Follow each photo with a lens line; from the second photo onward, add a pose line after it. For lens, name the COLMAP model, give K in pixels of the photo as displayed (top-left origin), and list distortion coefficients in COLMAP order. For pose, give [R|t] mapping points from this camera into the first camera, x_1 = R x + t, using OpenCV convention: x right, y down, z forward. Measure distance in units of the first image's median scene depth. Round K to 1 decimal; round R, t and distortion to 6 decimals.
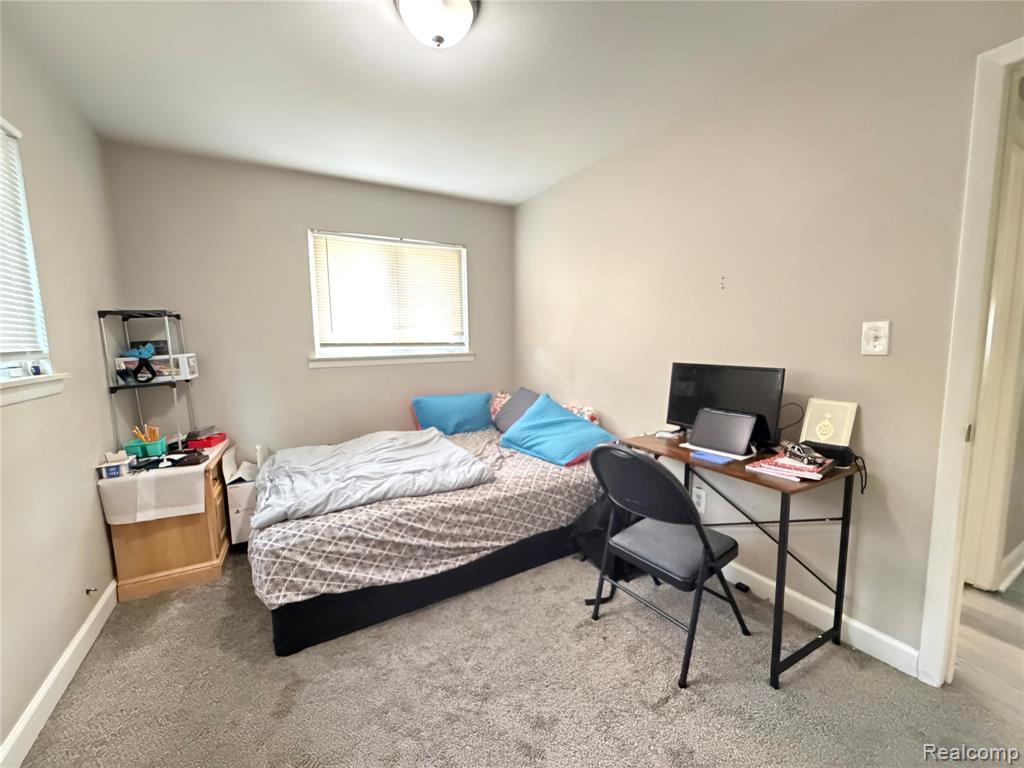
lens RADIAL K [[412.5, 0, 510.2], [0, 412.5, 386.0], [0, 0, 1]] dist [-0.000041, -0.000138]
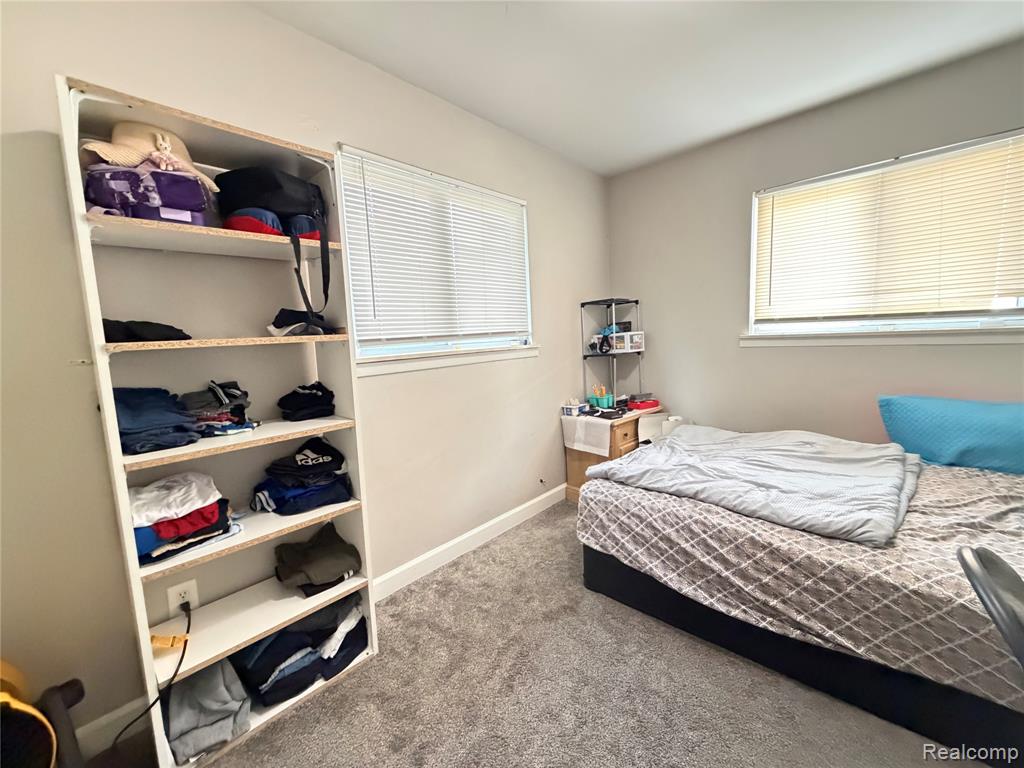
lens RADIAL K [[412.5, 0, 511.0], [0, 412.5, 383.8], [0, 0, 1]] dist [-0.000041, -0.000138]
pose [[0.293034, 0.116620, -0.948963, 0.376791], [-0.068653, 0.992538, 0.100775, -0.028113], [0.953634, 0.035619, 0.298853, 0.347986]]
